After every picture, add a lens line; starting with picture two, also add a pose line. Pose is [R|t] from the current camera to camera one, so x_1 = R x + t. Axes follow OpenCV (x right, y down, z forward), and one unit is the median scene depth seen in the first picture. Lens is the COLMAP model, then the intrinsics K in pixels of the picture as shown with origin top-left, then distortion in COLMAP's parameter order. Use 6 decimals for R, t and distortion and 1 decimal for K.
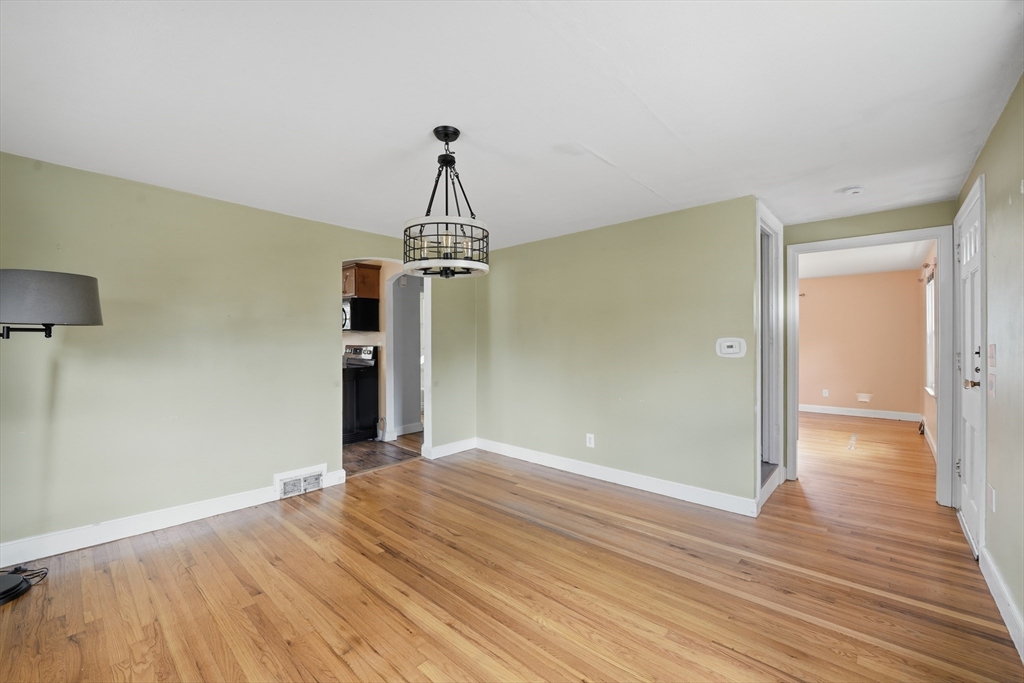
lens RADIAL K [[411.5, 0, 512.0], [0, 411.5, 341.5], [0, 0, 1]] dist [-0.002261, -0.000124]
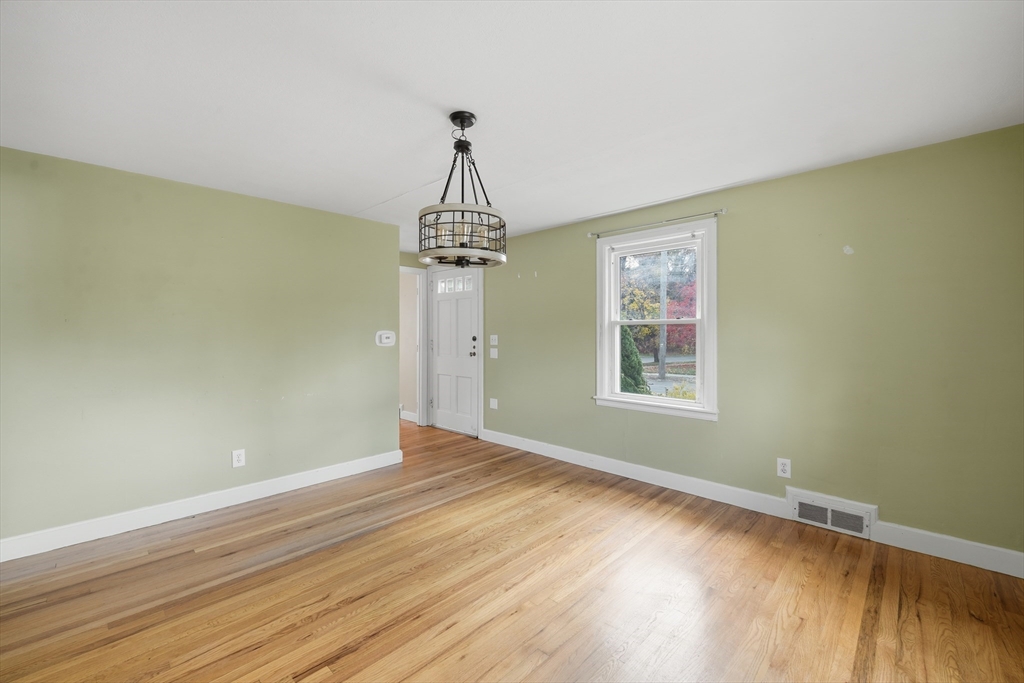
lens RADIAL K [[416.8, 0, 506.3], [0, 416.8, 336.2], [0, 0, 1]] dist [-0.002016, -0.000316]
pose [[0.045472, -0.004642, 0.998955, -0.949985], [0.001103, 0.999989, 0.004597, 0.002410], [-0.998965, 0.000893, 0.045476, 0.713574]]
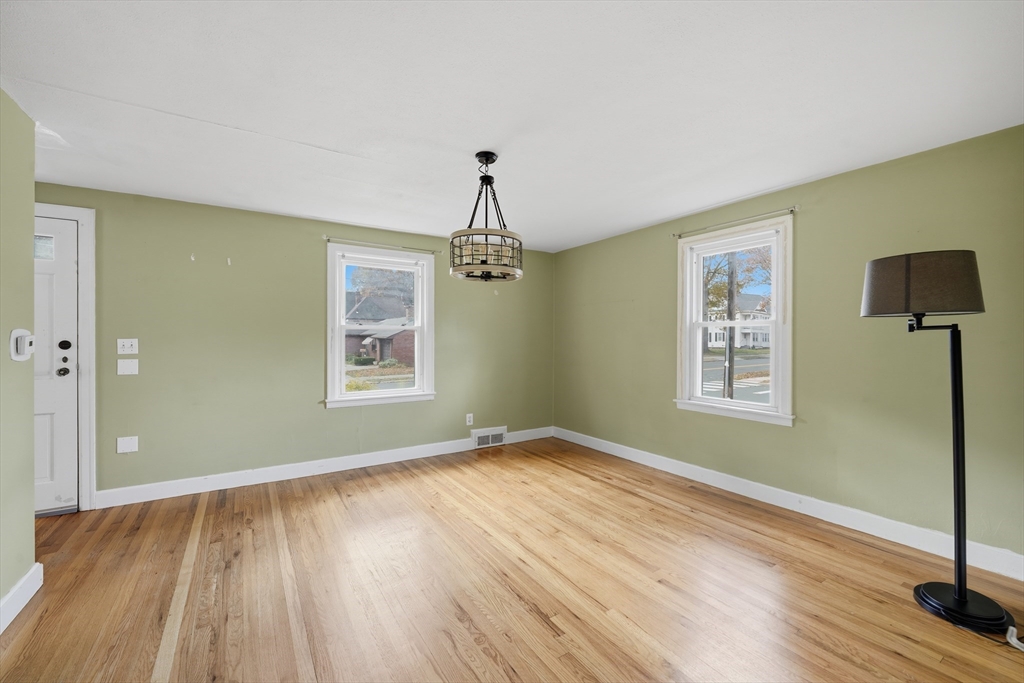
lens RADIAL K [[420.6, 0, 505.9], [0, 420.6, 343.1], [0, 0, 1]] dist [-0.000778, -0.000246]
pose [[-0.961114, -0.002144, 0.276144, -0.452206], [0.000525, 0.999954, 0.009591, 0.007513], [-0.276152, 0.009363, -0.961068, 1.783002]]
